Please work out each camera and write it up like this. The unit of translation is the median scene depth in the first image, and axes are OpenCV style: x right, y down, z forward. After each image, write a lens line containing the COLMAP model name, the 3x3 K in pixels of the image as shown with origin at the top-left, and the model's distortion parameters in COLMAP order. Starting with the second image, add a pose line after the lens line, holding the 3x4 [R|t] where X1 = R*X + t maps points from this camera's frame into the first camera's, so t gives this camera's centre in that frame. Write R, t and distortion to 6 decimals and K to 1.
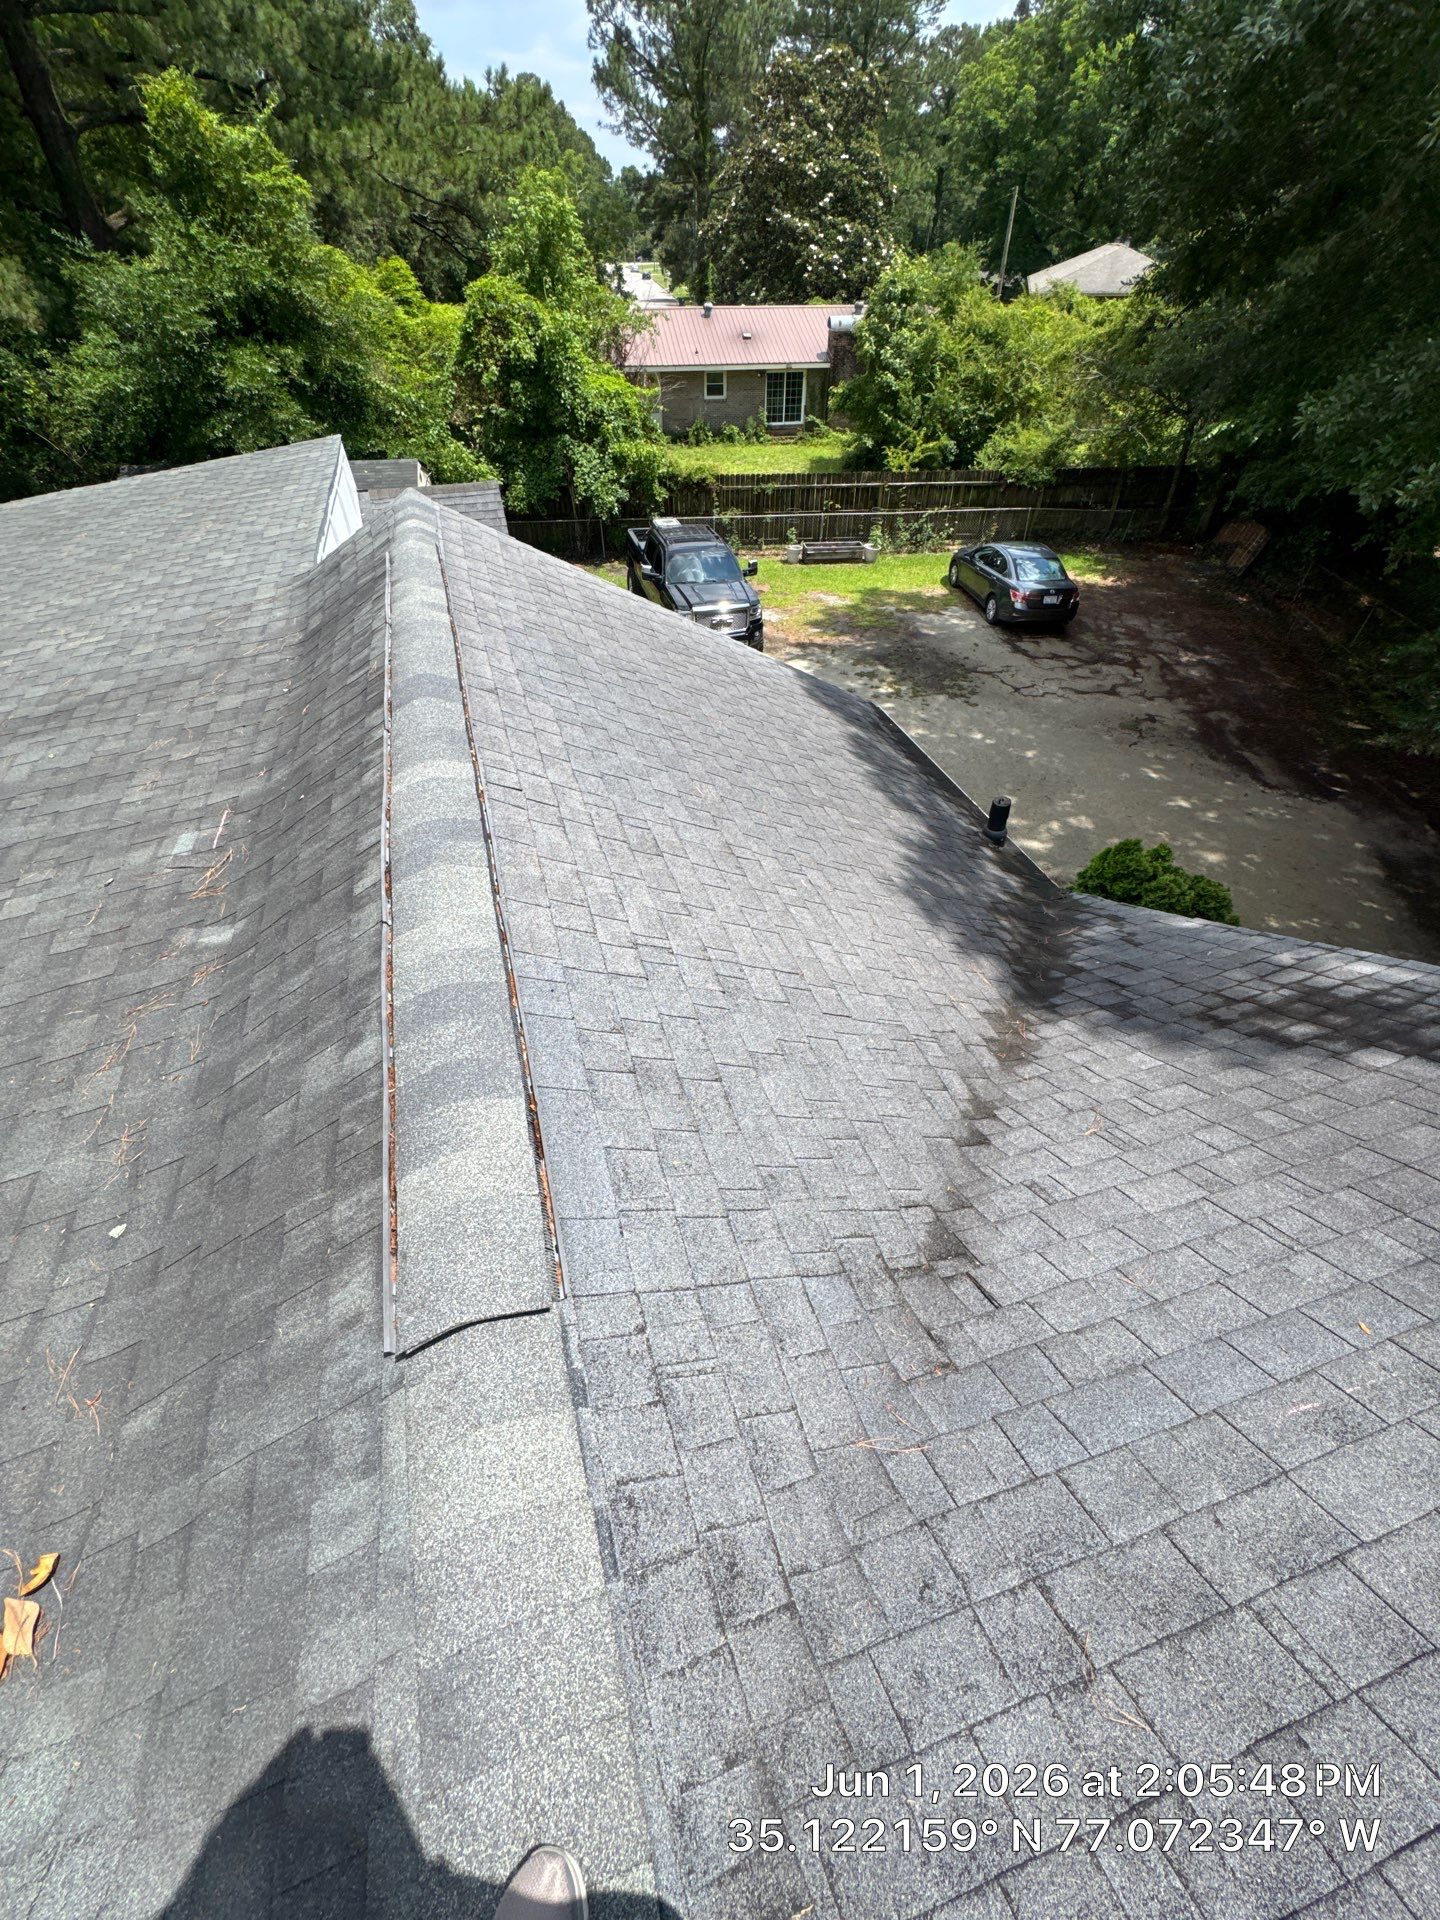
lens RADIAL K [[762.6, 0, 715.8], [0, 762.6, 954.1], [0, 0, 1]] dist [-0.000118, -0.000222]
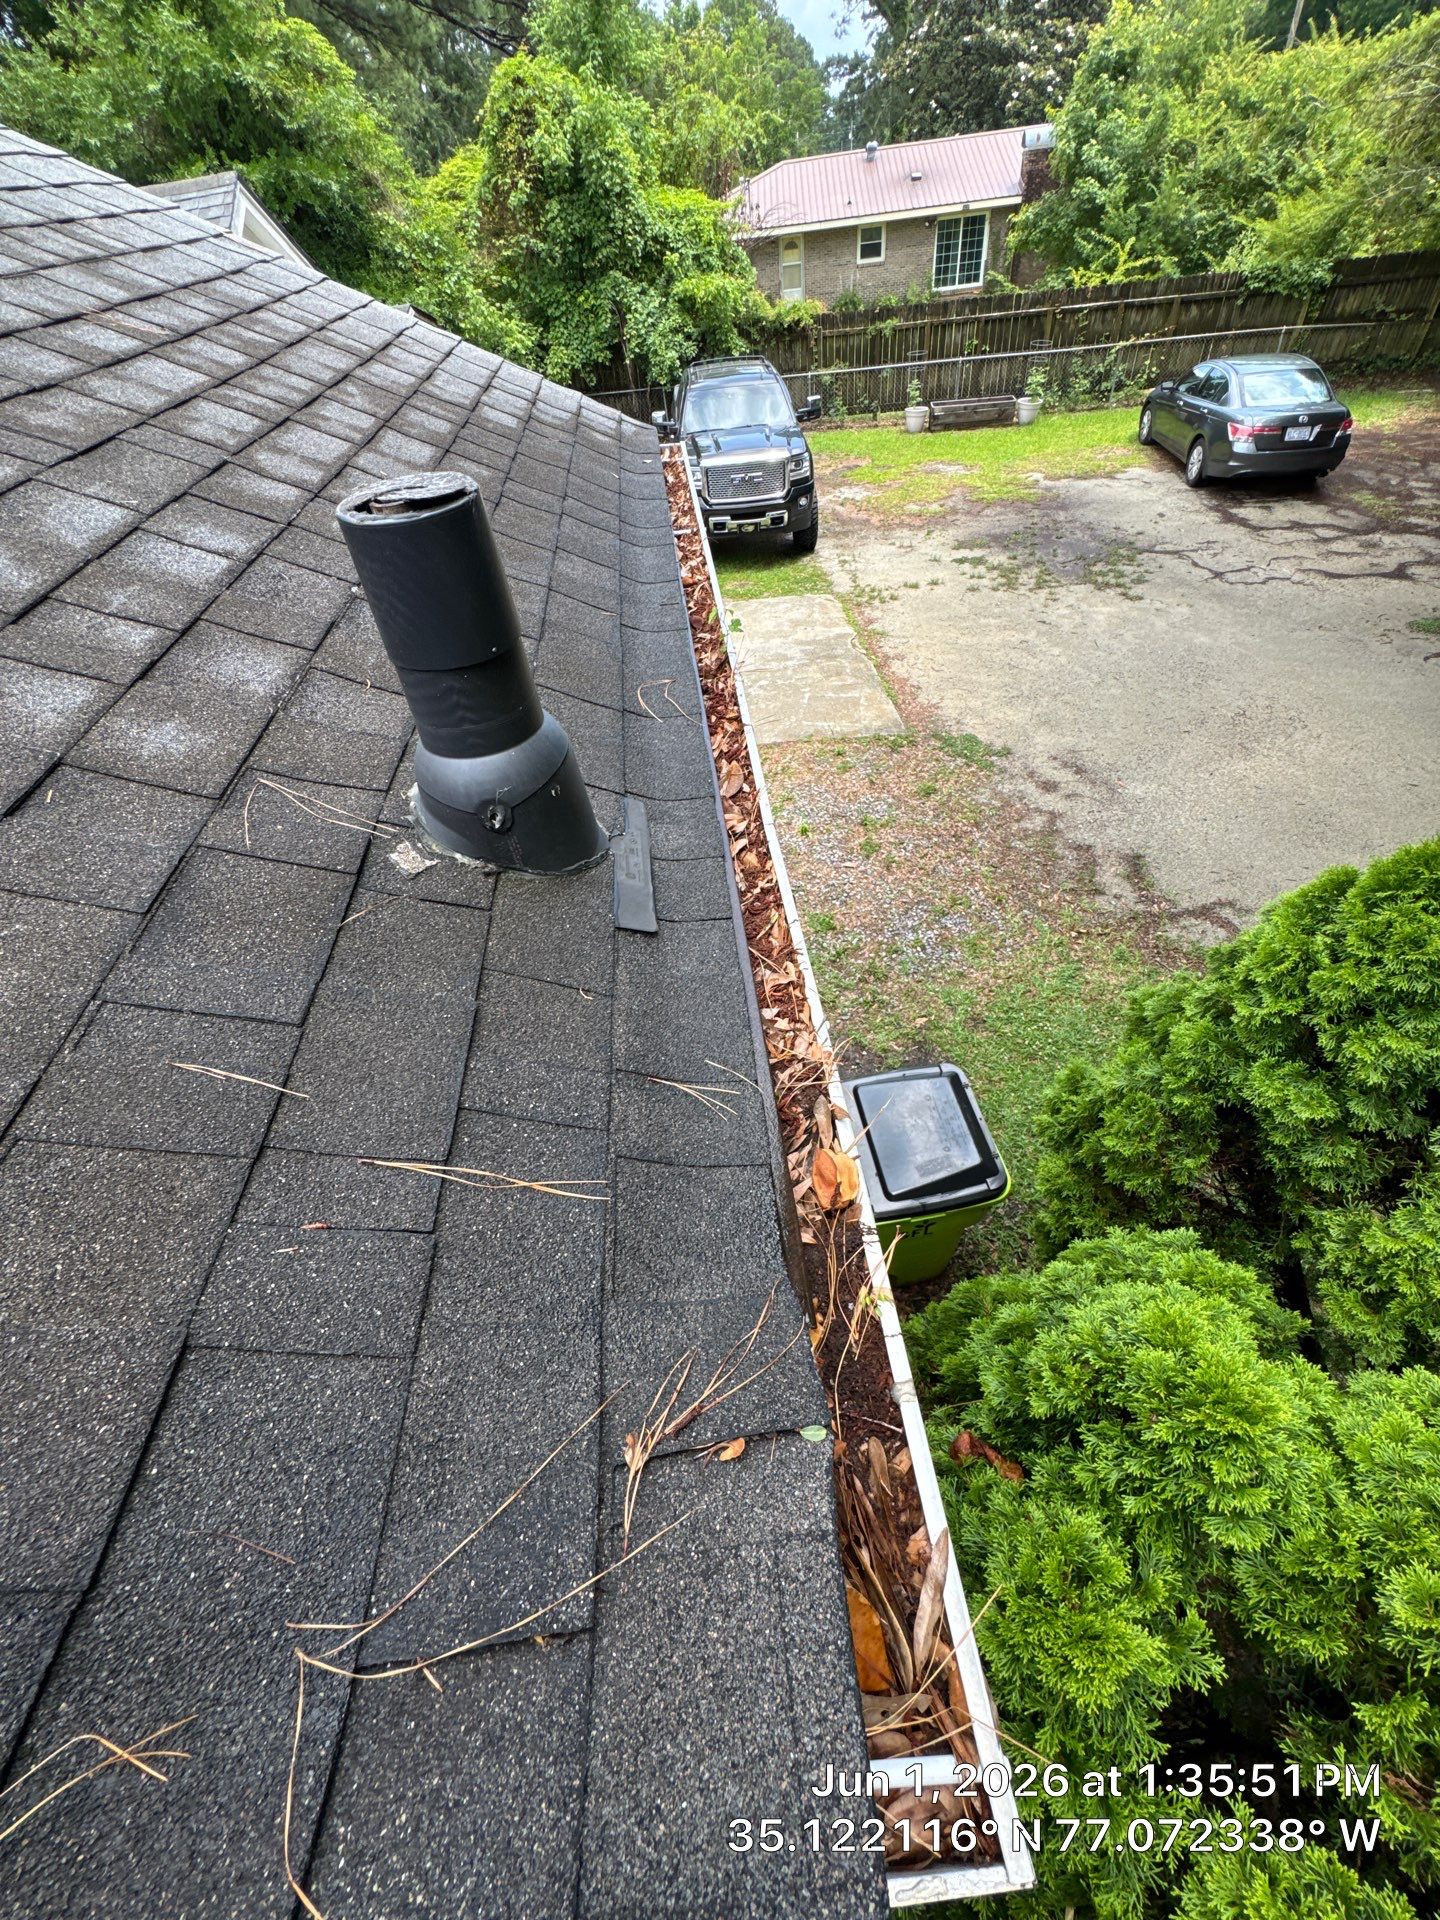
lens RADIAL K [[762.6, 0, 726.3], [0, 762.6, 948.7], [0, 0, 1]] dist [-0.000118, -0.000222]
pose [[0.974629, 0.078361, -0.209663, 0.124999], [-0.070169, 0.996463, 0.046241, -0.037313], [0.212544, -0.030356, 0.976680, 0.238817]]
